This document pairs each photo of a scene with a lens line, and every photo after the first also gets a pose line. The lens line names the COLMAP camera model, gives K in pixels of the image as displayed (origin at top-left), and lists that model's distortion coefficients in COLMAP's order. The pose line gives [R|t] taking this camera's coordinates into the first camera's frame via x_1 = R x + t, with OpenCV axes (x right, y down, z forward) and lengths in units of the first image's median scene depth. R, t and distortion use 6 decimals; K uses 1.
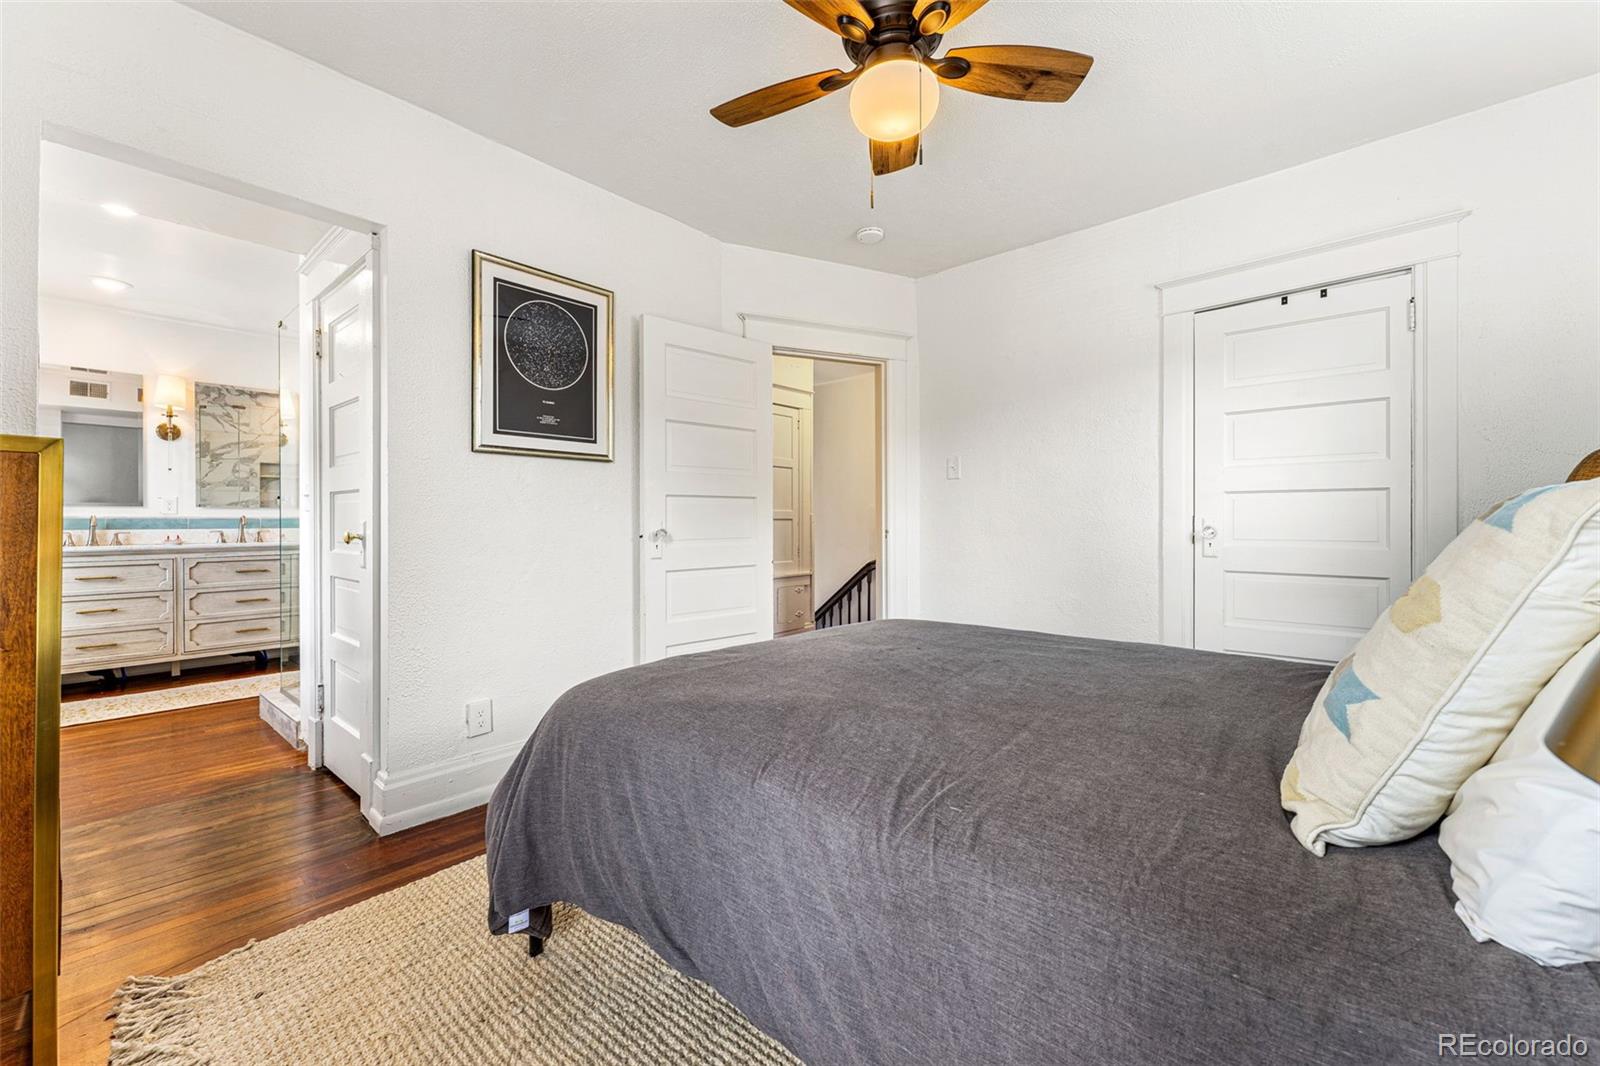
lens RADIAL K [[645.1, 0, 798.9], [0, 645.1, 519.4], [0, 0, 1]] dist [0.000413, -0.000117]
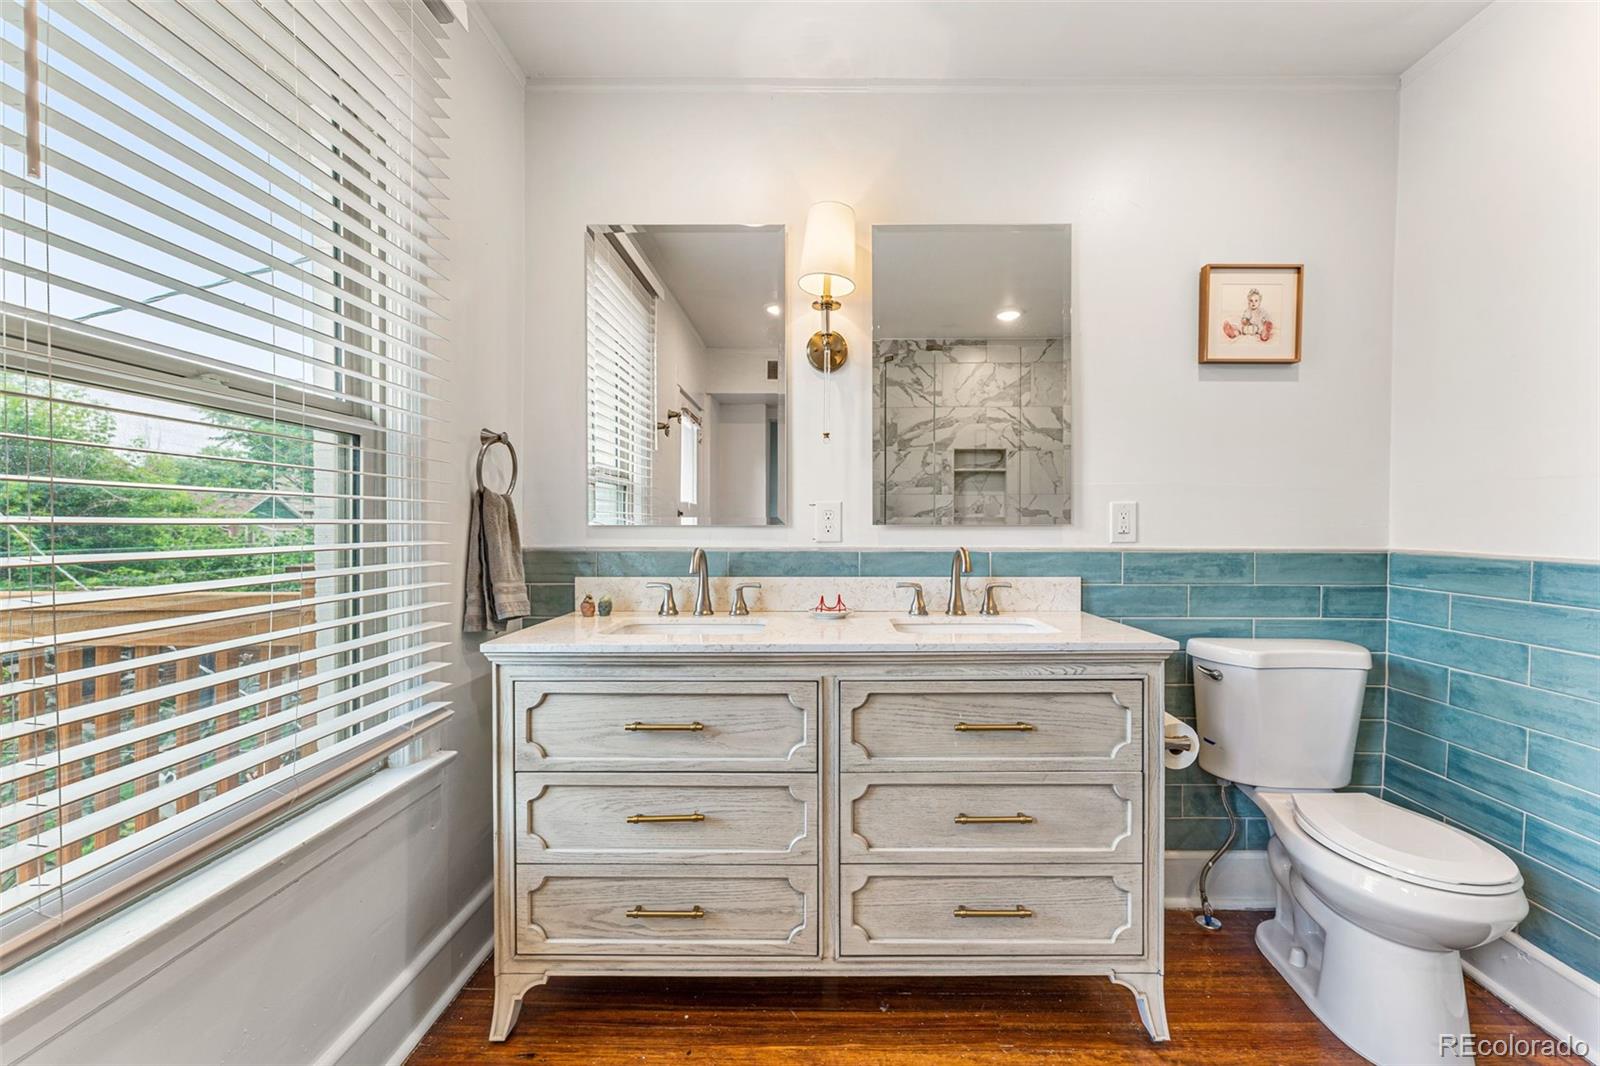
lens RADIAL K [[645.1, 0, 826.3], [0, 645.1, 533.6], [0, 0, 1]] dist [0.000413, -0.000117]
pose [[0.660871, 0.014383, -0.750361, -0.660530], [-0.001725, 0.999843, 0.017645, -0.021763], [0.750497, -0.010367, 0.660792, 0.723320]]
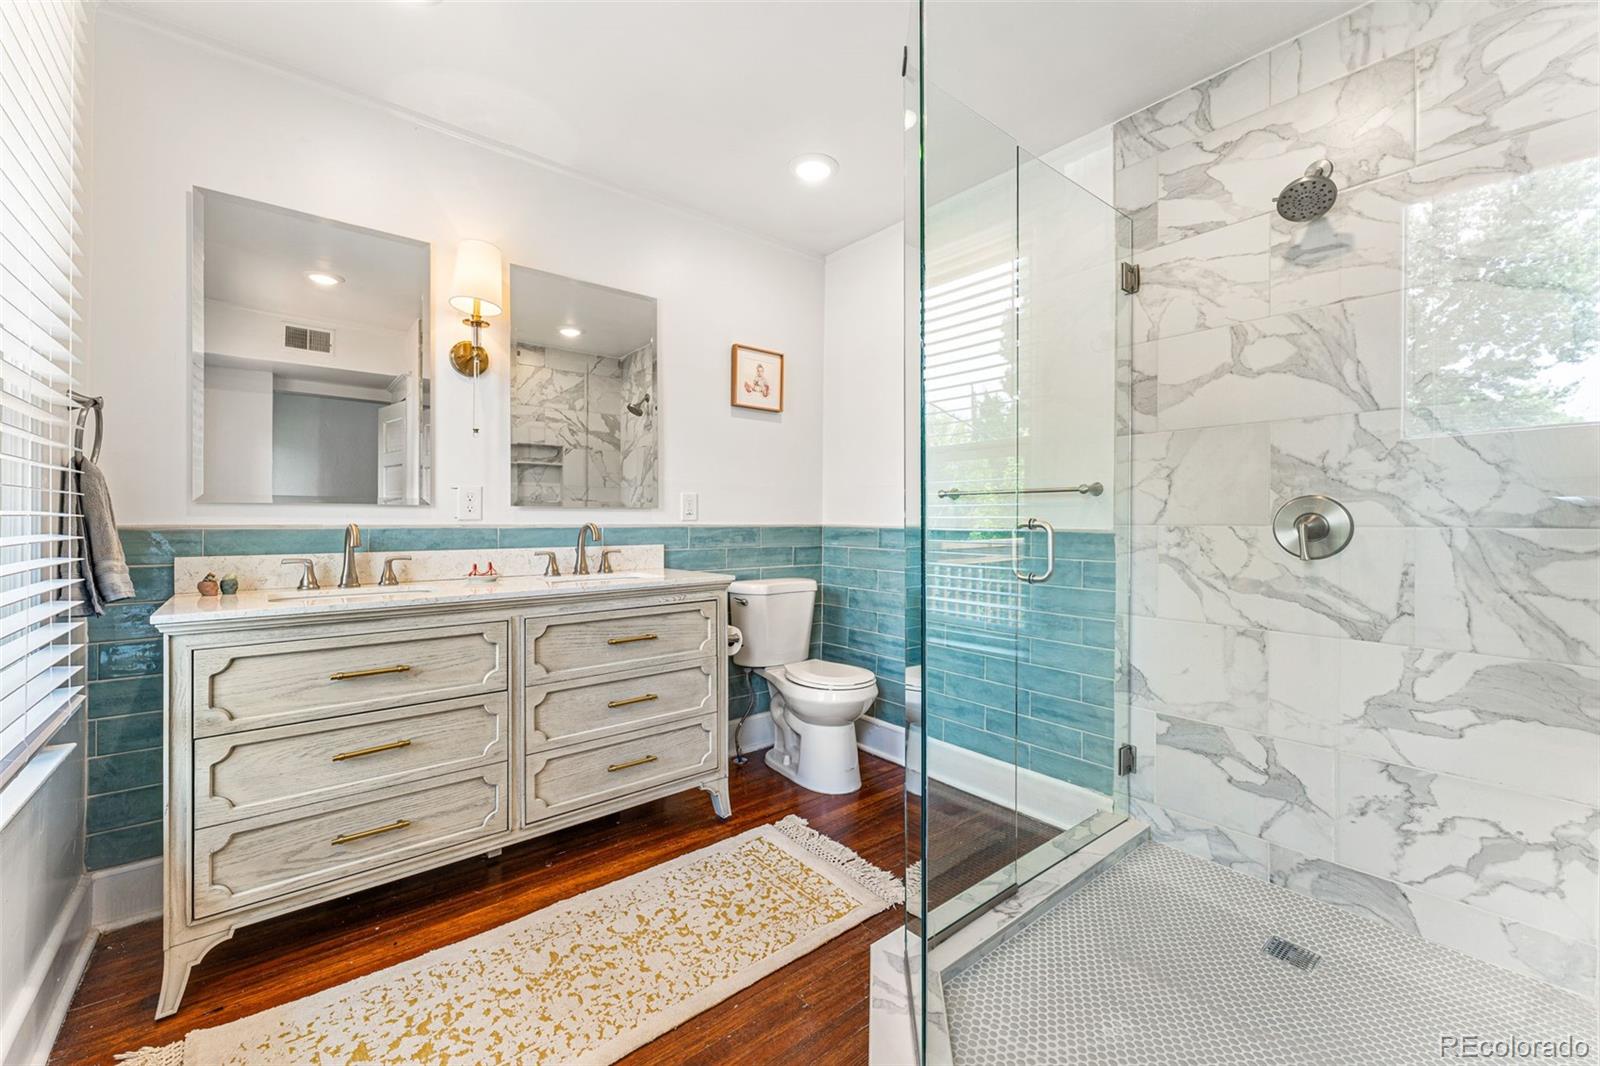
lens RADIAL K [[645.1, 0, 791.1], [0, 645.1, 520.3], [0, 0, 1]] dist [0.000413, -0.000117]
pose [[0.987163, 0.005441, -0.159621, -0.652014], [-0.005214, 0.999985, 0.001837, -0.010343], [0.159629, -0.000981, 0.987177, 0.543379]]
